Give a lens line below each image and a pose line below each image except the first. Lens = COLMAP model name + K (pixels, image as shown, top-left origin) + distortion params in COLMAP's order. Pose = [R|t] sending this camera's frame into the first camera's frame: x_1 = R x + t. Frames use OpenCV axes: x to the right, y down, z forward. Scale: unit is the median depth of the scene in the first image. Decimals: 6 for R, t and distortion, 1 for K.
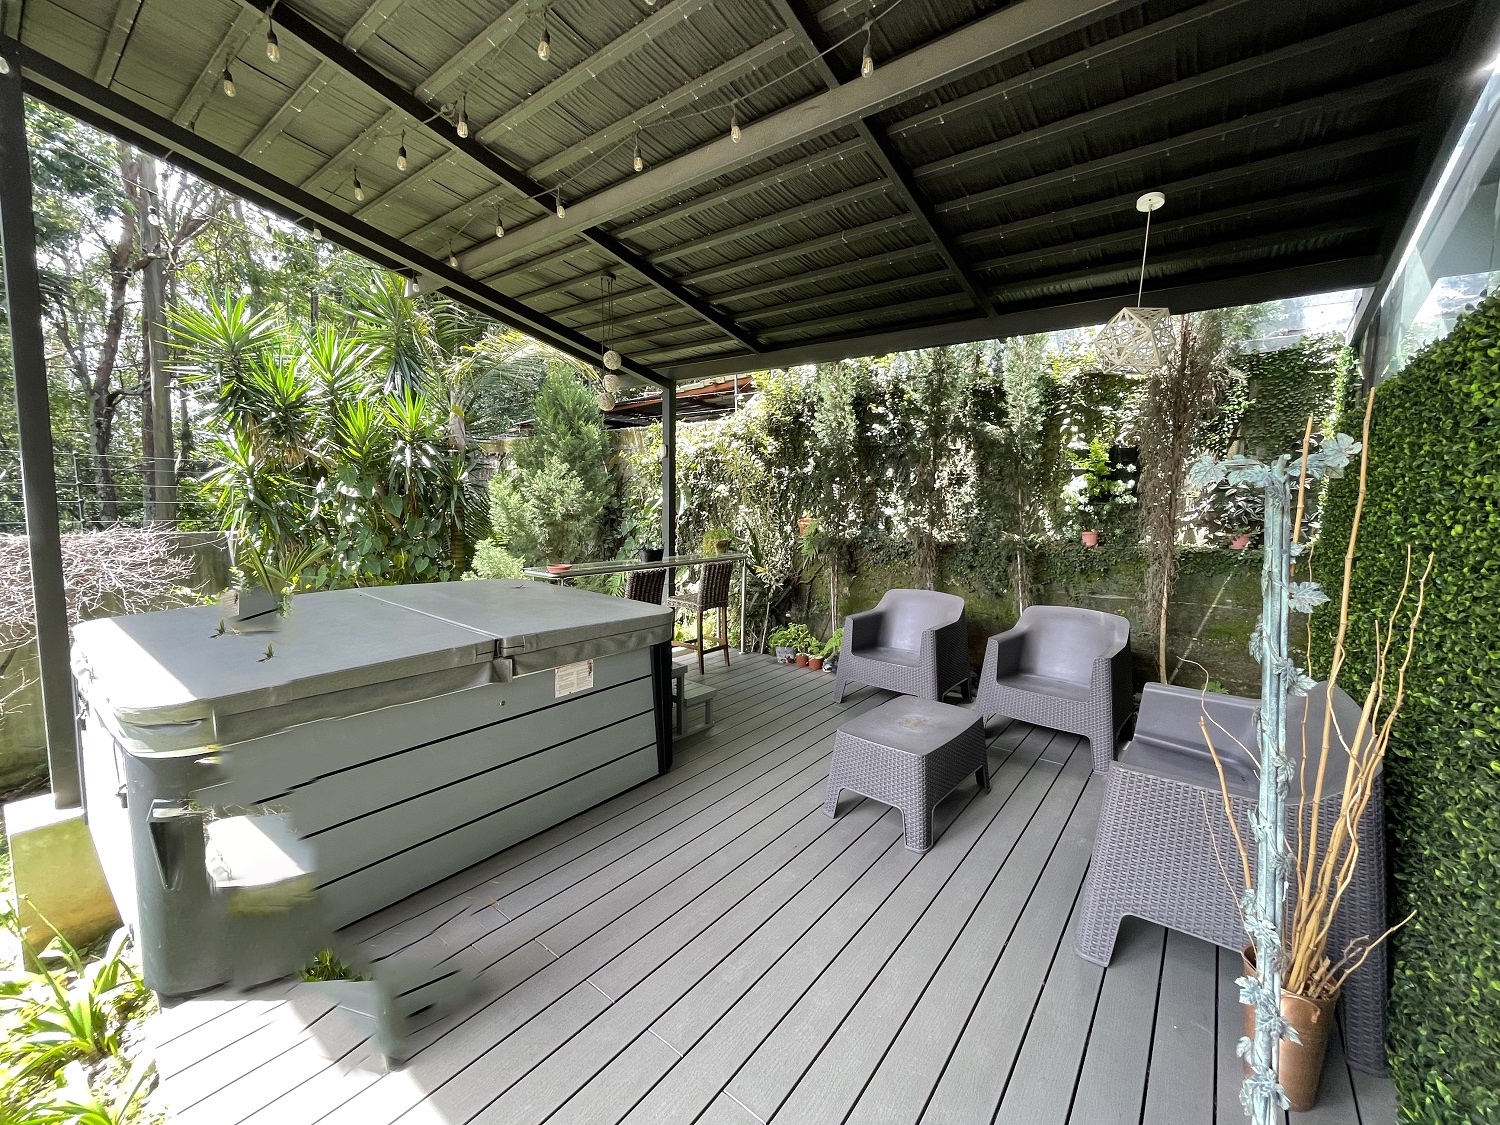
lens RADIAL K [[609.1, 0, 744.2], [0, 609.1, 558.5], [0, 0, 1]] dist [-0.008310, 0.002054]
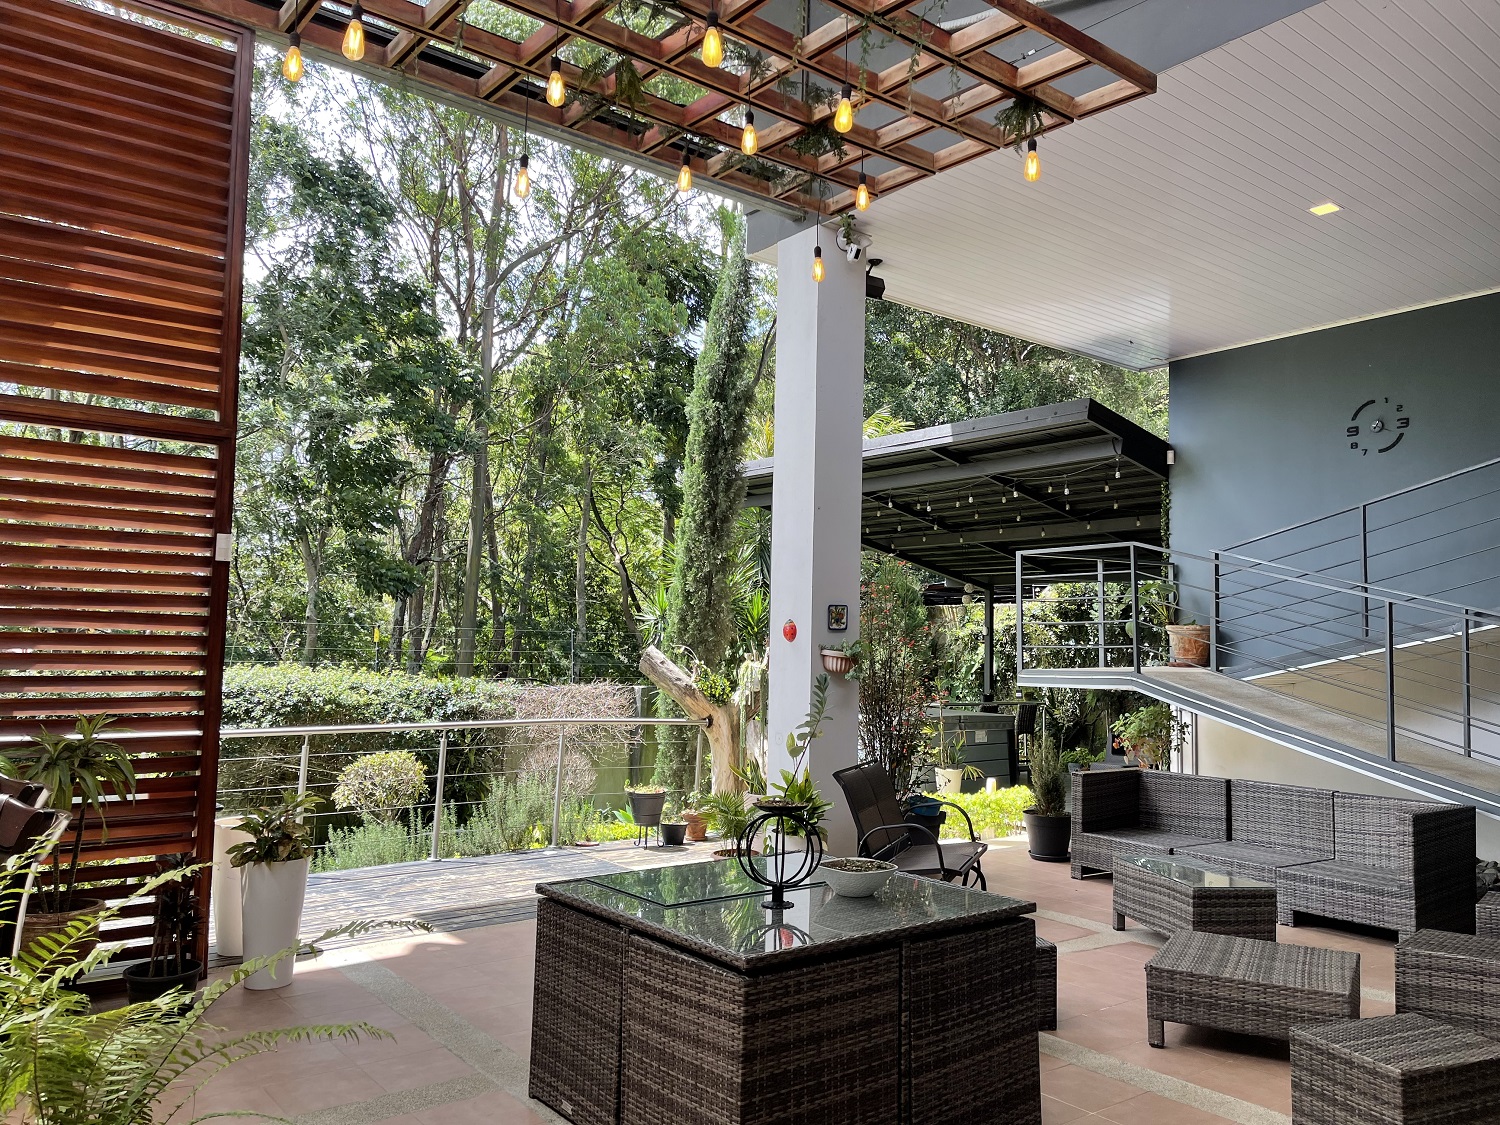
lens RADIAL K [[1130.9, 0, 751.5], [0, 1130.9, 560.1], [0, 0, 1]] dist [0.008411, -0.000352]
pose [[0.972412, -0.025544, -0.231866, -0.041448], [-0.016571, 0.983910, -0.177892, 0.142771], [0.232679, 0.176827, 0.956343, -1.694626]]
